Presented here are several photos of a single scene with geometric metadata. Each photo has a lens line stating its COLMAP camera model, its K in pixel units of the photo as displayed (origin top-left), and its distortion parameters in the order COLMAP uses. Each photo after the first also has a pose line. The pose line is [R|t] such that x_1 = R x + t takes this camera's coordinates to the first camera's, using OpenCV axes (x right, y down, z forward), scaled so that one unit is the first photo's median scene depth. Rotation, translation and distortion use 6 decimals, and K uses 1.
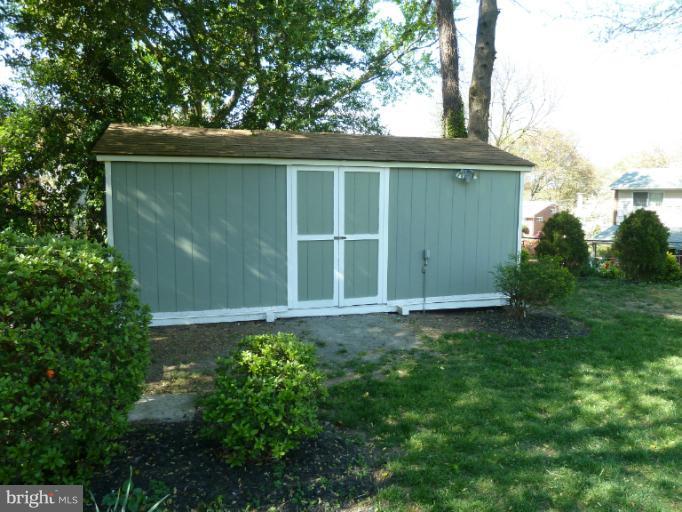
lens RADIAL K [[508.3, 0, 340.3], [0, 508.3, 252.8], [0, 0, 1]] dist [-0.041910, 0.002073]
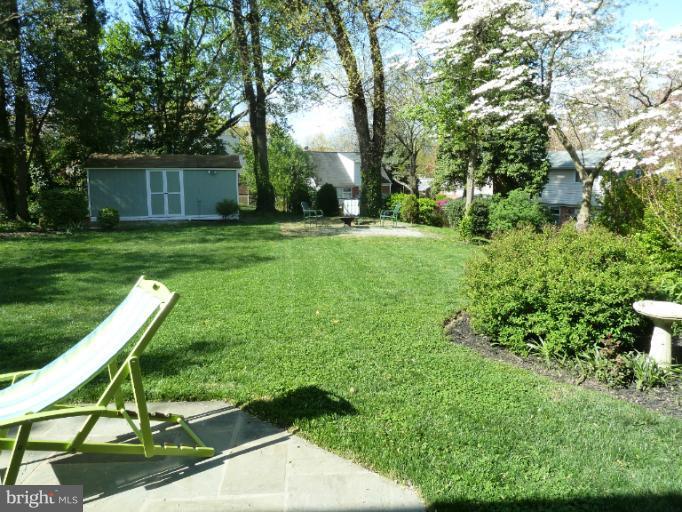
lens RADIAL K [[508.3, 0, 340.3], [0, 508.3, 252.8], [0, 0, 1]] dist [-0.041910, 0.002073]
pose [[0.999140, 0.010945, -0.039993, 1.112064], [-0.008332, 0.997856, 0.064911, 0.112165], [0.040618, -0.064522, 0.997089, -1.887687]]
